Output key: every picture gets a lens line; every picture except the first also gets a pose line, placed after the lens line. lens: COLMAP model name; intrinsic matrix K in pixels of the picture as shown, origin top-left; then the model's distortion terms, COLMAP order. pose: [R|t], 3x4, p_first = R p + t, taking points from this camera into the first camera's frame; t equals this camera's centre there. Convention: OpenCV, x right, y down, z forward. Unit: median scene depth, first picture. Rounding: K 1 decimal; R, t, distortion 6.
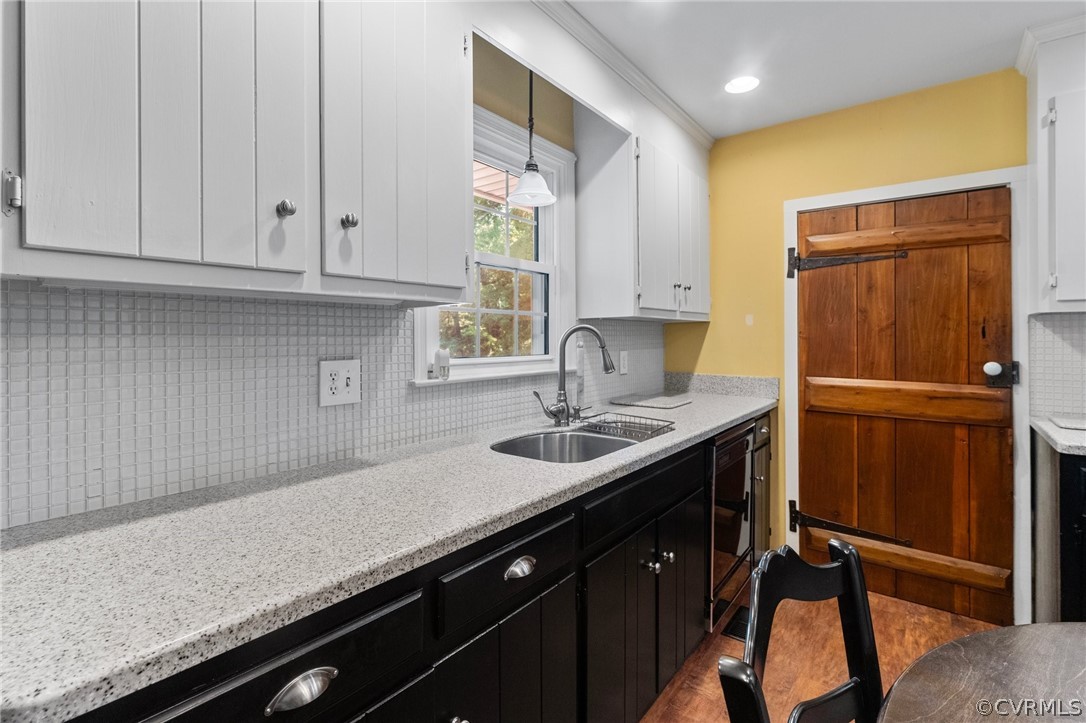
lens RADIAL K [[503.4, 0, 538.5], [0, 503.4, 338.3], [0, 0, 1]] dist [-0.003827, 0.000651]
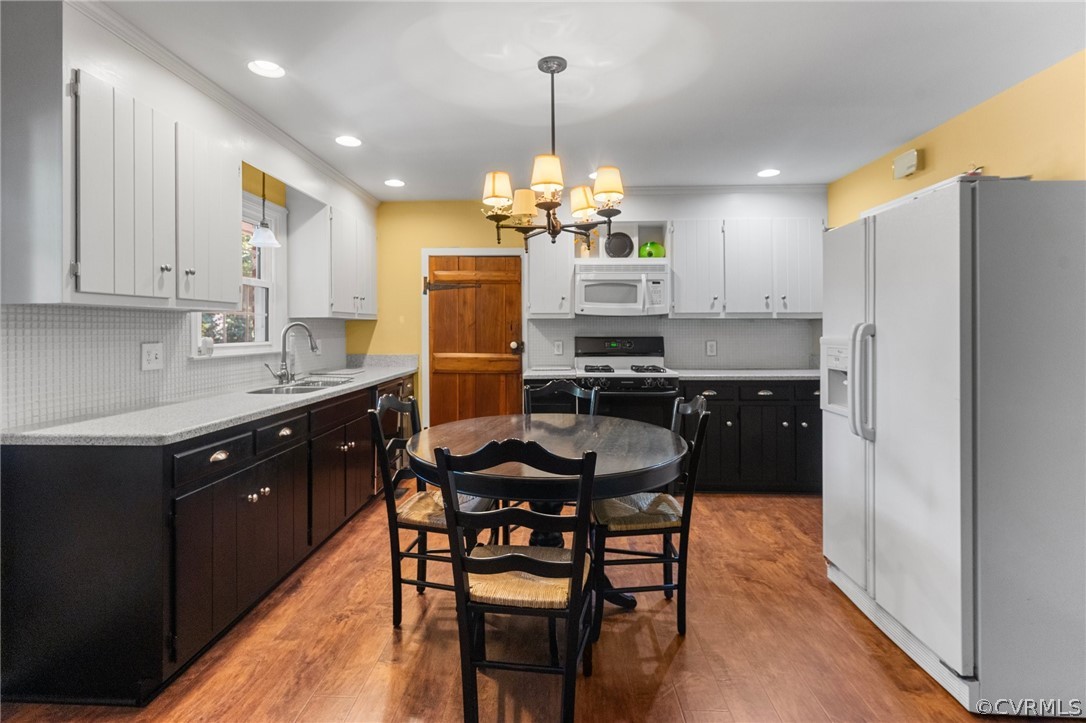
lens RADIAL K [[503.4, 0, 537.0], [0, 503.4, 329.6], [0, 0, 1]] dist [-0.003827, 0.000651]
pose [[0.815470, 0.000033, 0.578800, -0.203898], [0.001615, 0.999996, -0.002333, 0.002131], [-0.578797, 0.002837, 0.815466, -0.718792]]
